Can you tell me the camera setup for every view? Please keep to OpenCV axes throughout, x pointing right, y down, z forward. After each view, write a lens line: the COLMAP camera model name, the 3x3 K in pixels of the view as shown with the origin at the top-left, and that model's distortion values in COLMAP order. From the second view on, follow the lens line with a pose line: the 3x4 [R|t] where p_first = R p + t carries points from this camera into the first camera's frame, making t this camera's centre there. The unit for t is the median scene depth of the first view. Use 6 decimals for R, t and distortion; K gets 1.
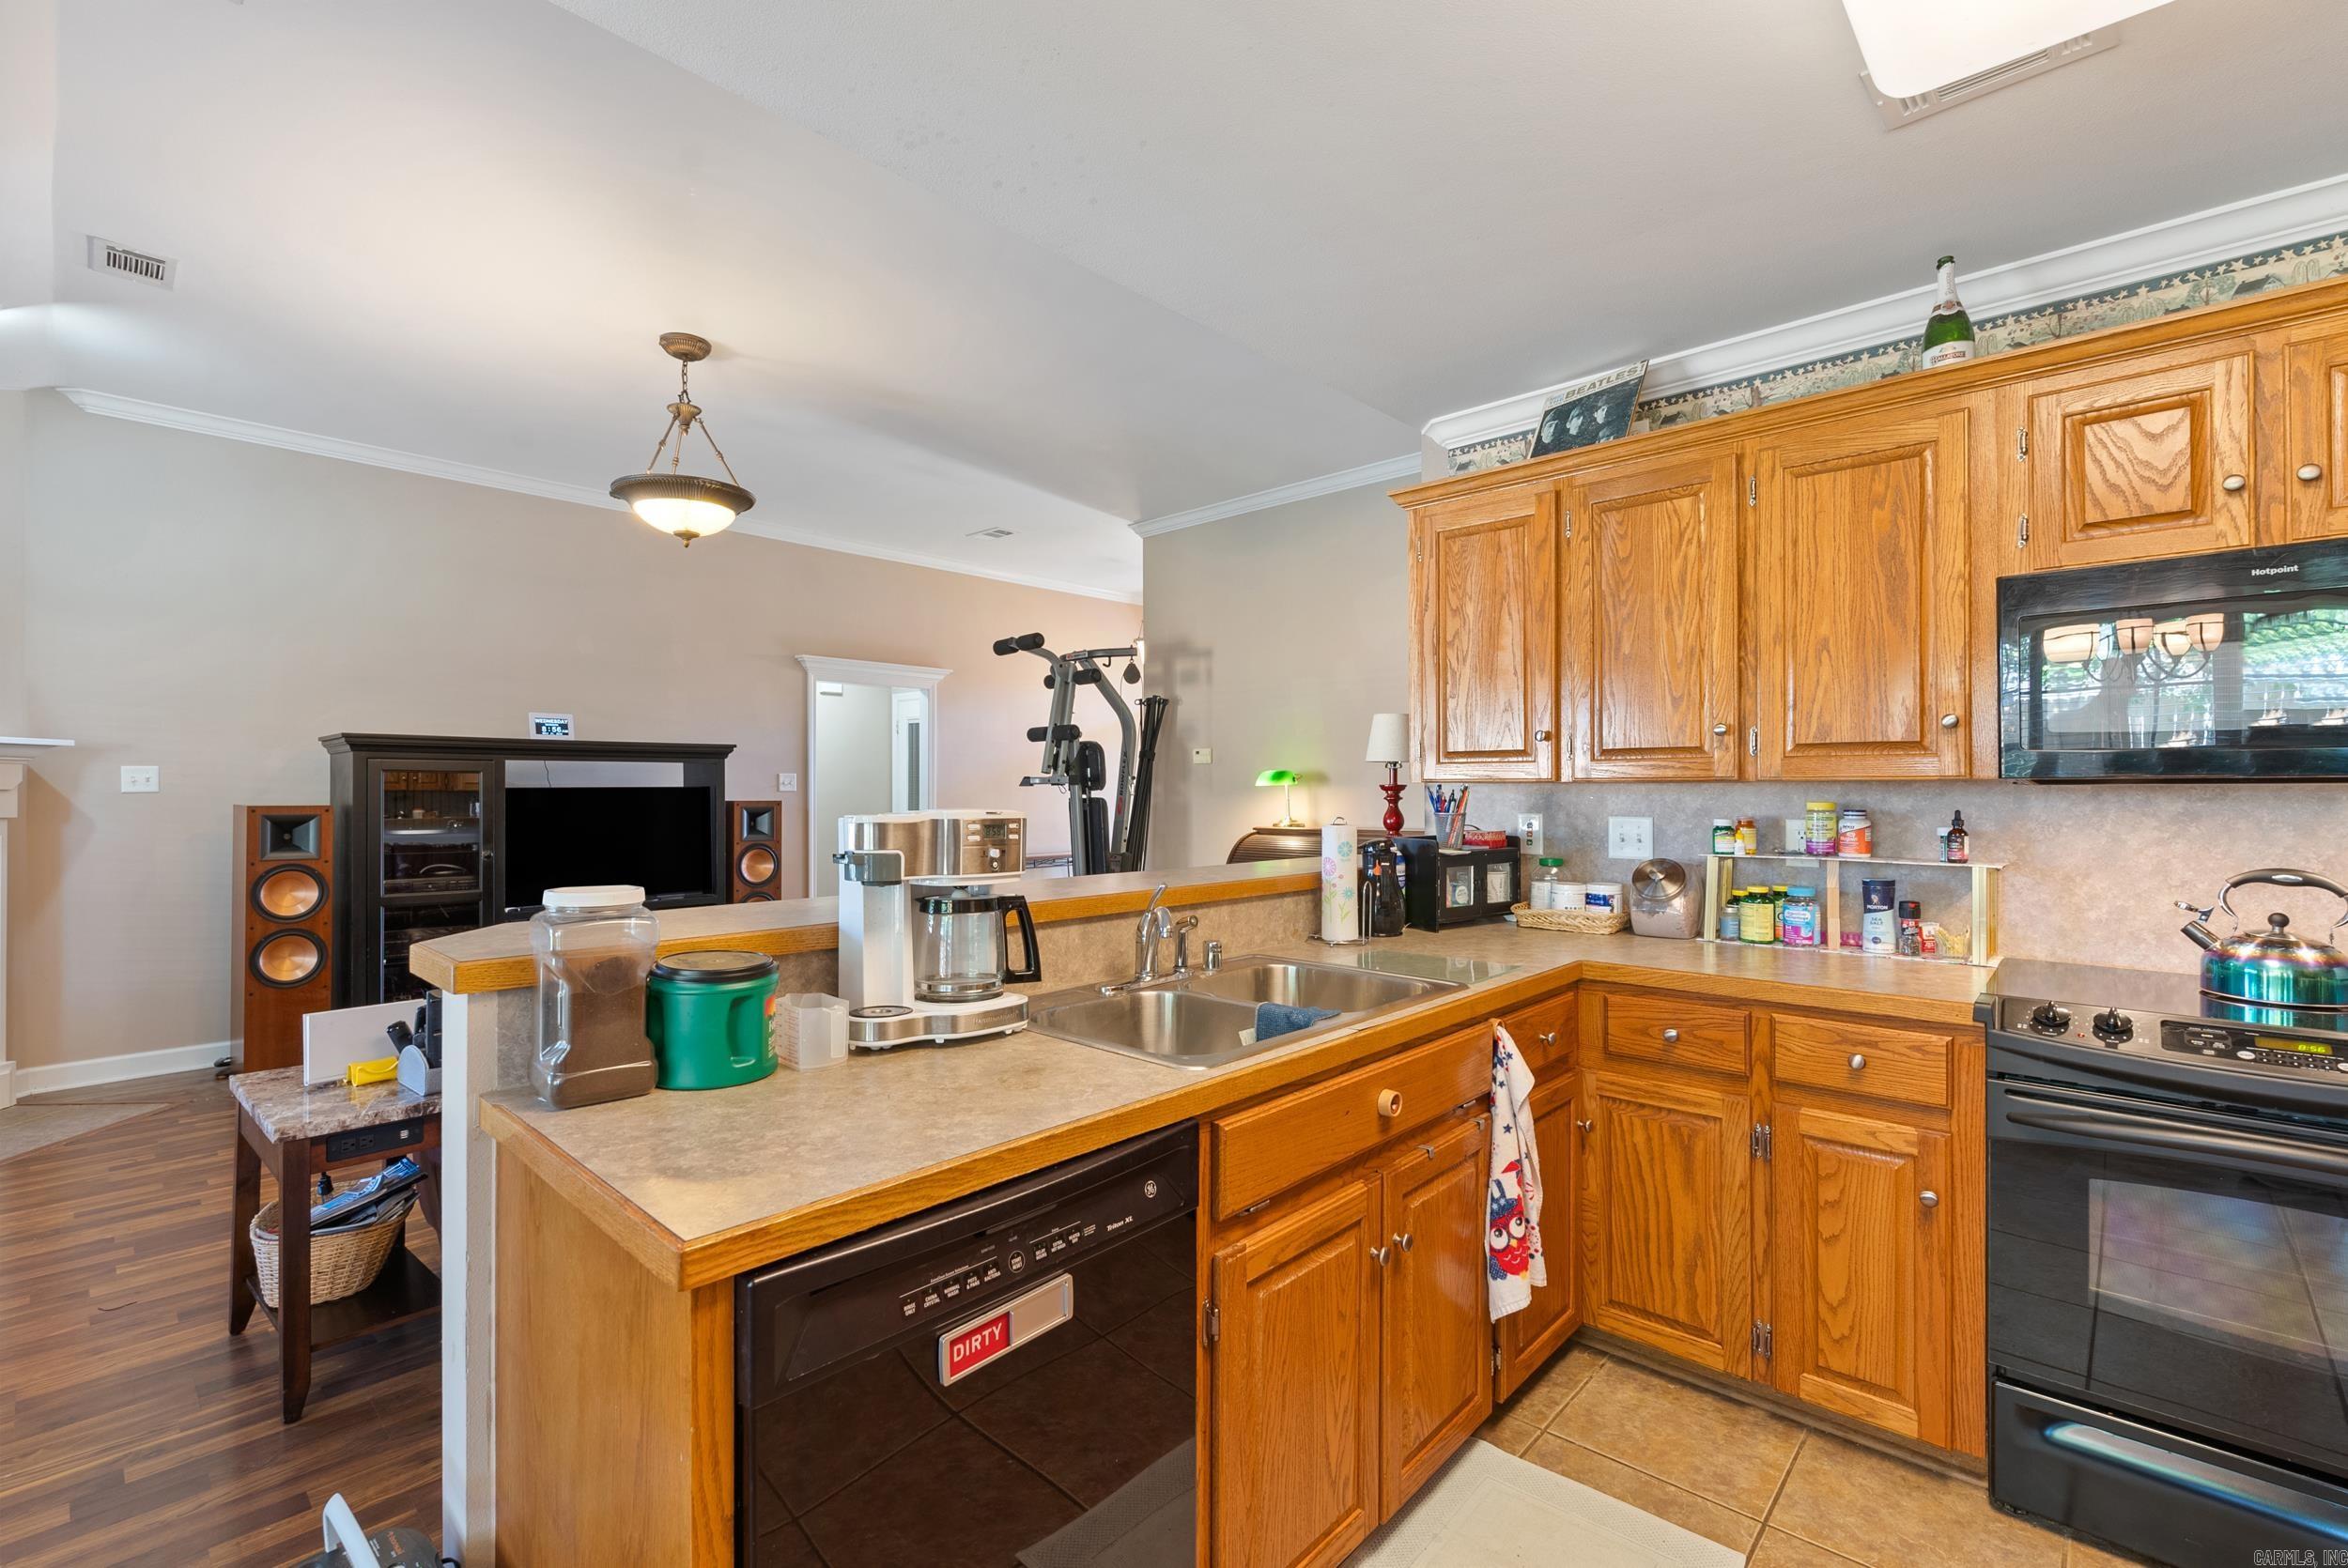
lens RADIAL K [[1031.8, 0, 1175.1], [0, 1031.8, 783.7], [0, 0, 1]] dist [-0.006656, 0.000416]
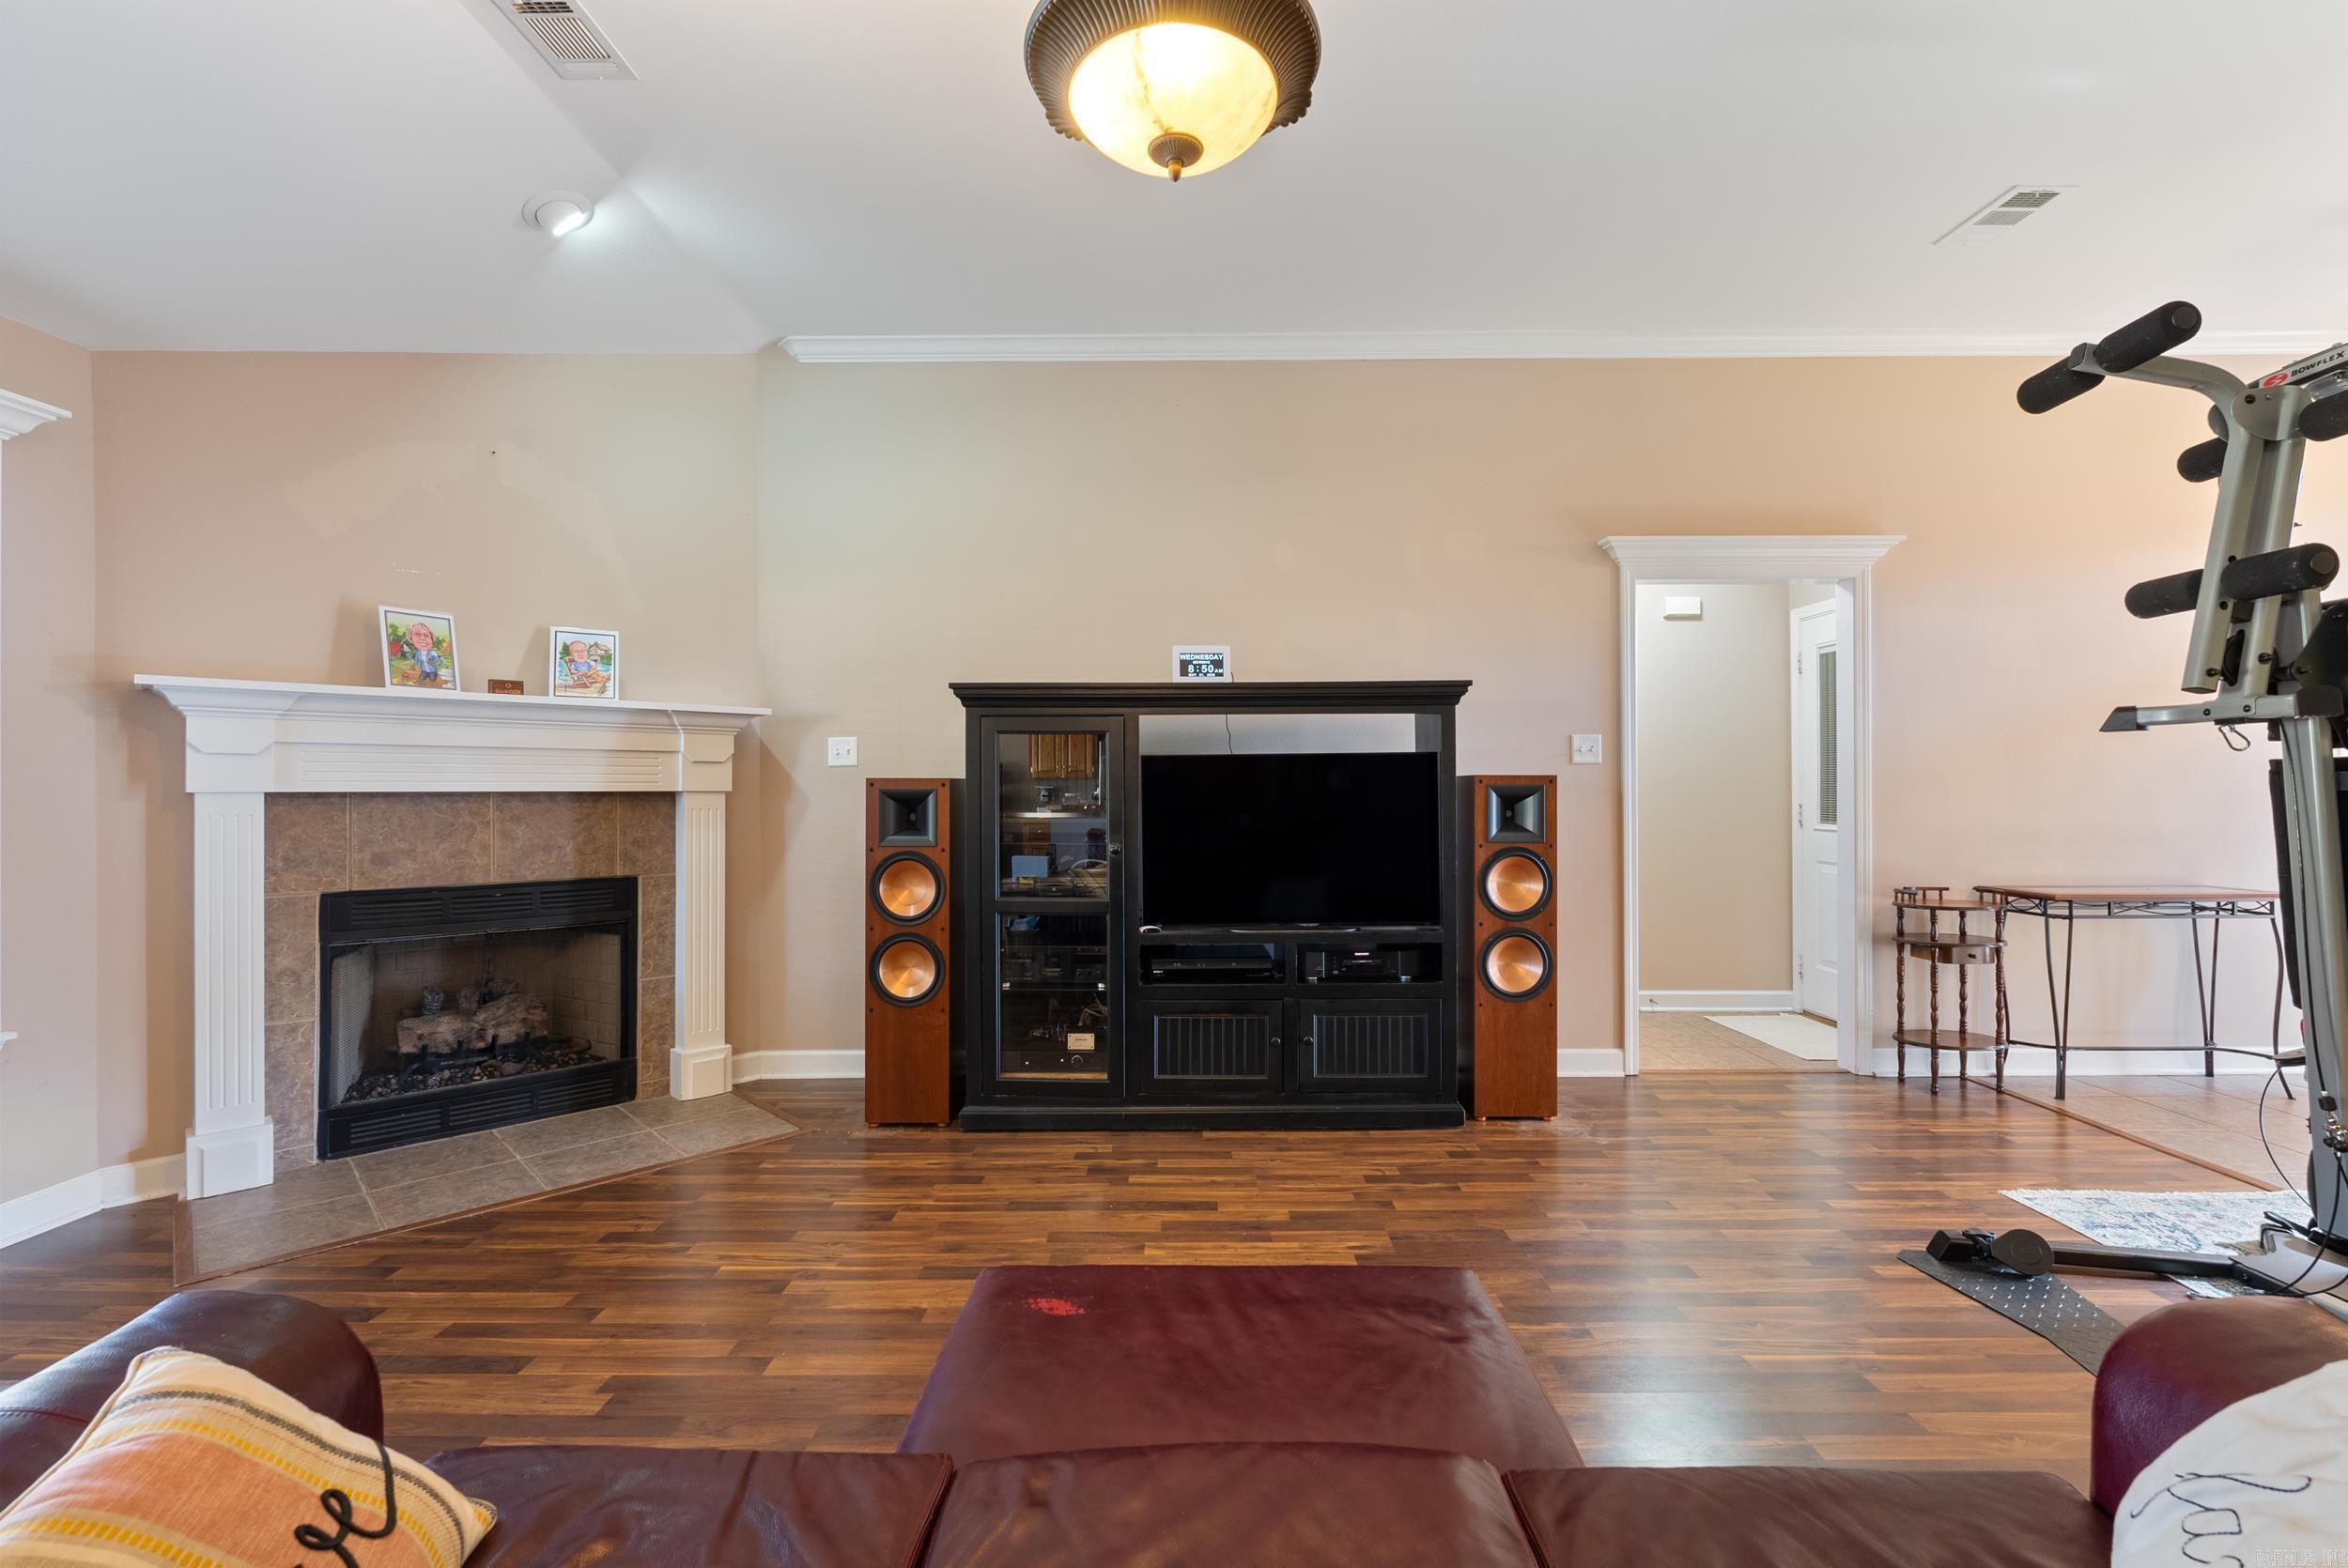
lens RADIAL K [[1031.8, 0, 1186.7], [0, 1031.8, 783.4], [0, 0, 1]] dist [-0.006656, 0.000416]
pose [[0.678518, -0.005736, -0.734562, -0.232341], [0.005724, 0.999980, -0.002521, 0.051261], [0.734562, -0.002494, 0.678537, 1.090881]]
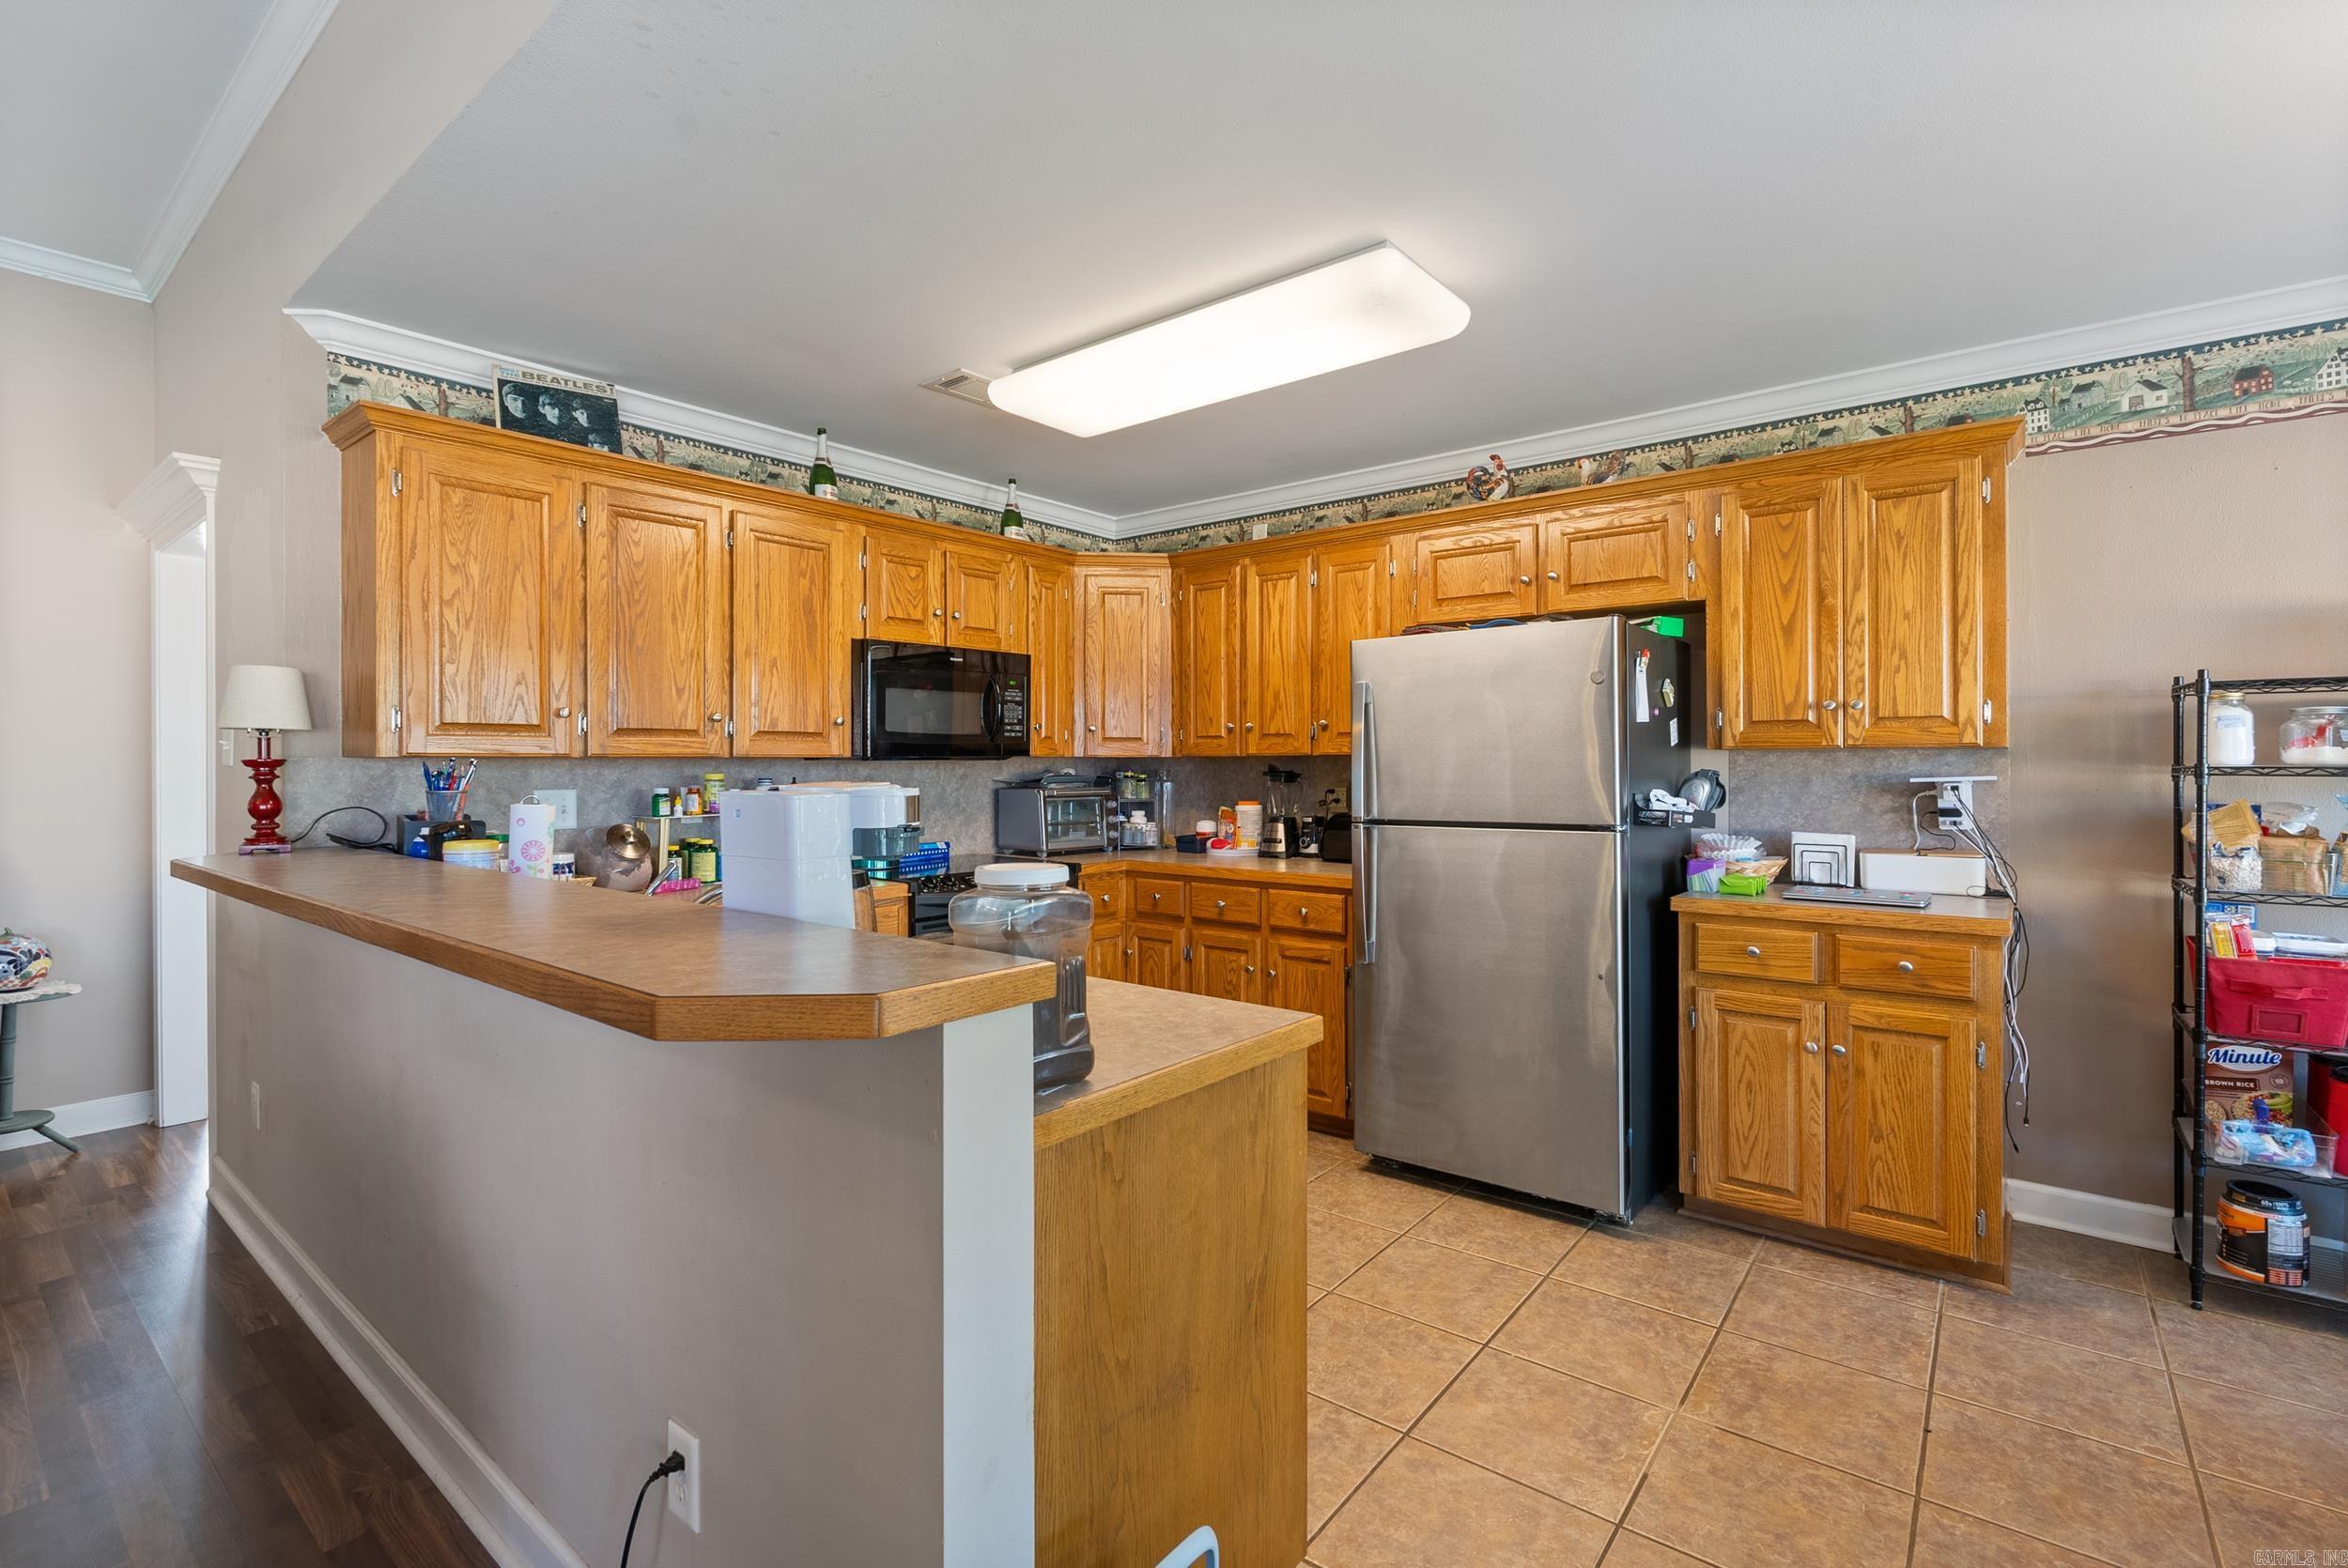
lens RADIAL K [[1031.8, 0, 1140.2], [0, 1031.8, 818.2], [0, 0, 1]] dist [-0.006656, 0.000416]
pose [[-0.045172, -0.053105, 0.997567, -0.755519], [-0.002204, 0.998589, 0.053060, 0.004531], [-0.998977, 0.000198, -0.045225, 0.488912]]
